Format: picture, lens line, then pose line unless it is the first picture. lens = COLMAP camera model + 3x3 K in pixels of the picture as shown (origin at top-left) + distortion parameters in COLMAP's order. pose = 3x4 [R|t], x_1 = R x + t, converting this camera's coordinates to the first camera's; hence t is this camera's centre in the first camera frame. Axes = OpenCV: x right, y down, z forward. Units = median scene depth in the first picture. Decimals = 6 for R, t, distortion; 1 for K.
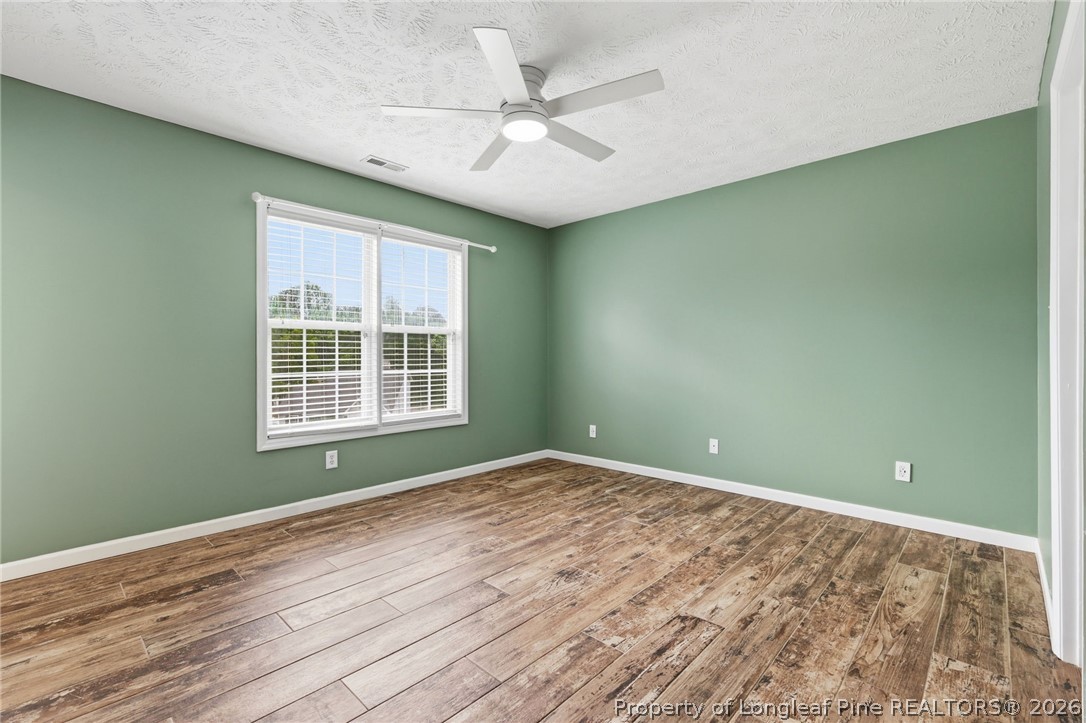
lens RADIAL K [[477.0, 0, 542.8], [0, 477.0, 358.4], [0, 0, 1]] dist [0.002632, 0.000160]
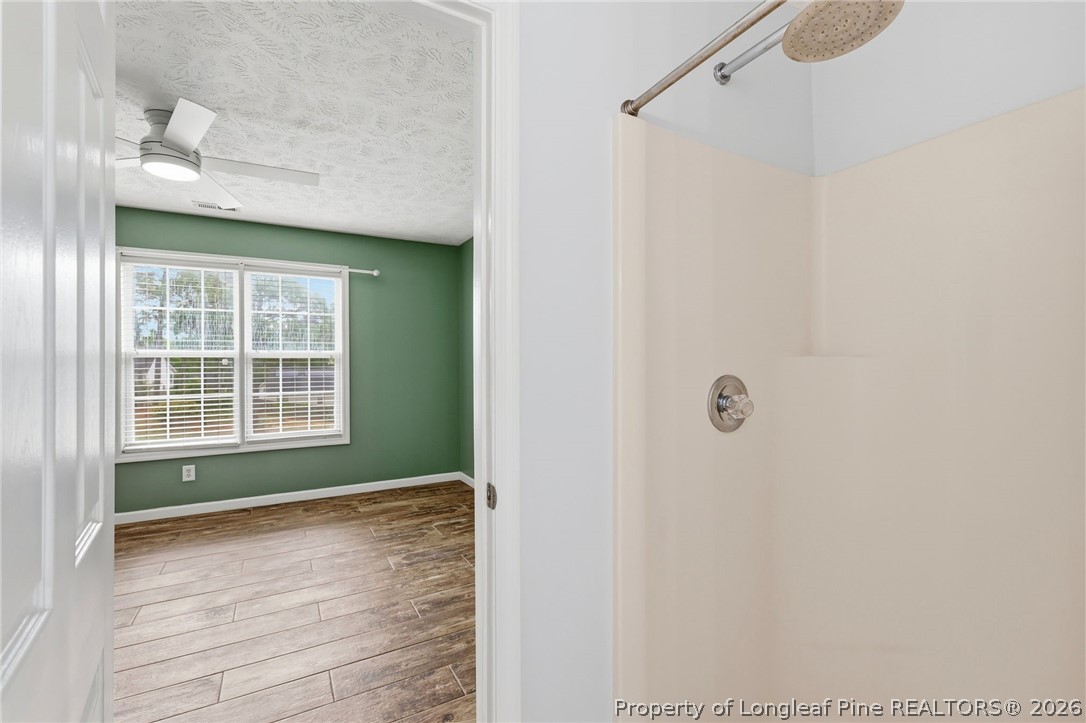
lens RADIAL K [[477.0, 0, 542.8], [0, 477.0, 358.4], [0, 0, 1]] dist [0.002632, 0.000160]
pose [[0.951435, -0.009531, -0.307701, 0.669207], [0.004989, 0.999867, -0.015544, -0.035066], [0.307808, 0.013253, 0.951356, 0.173832]]
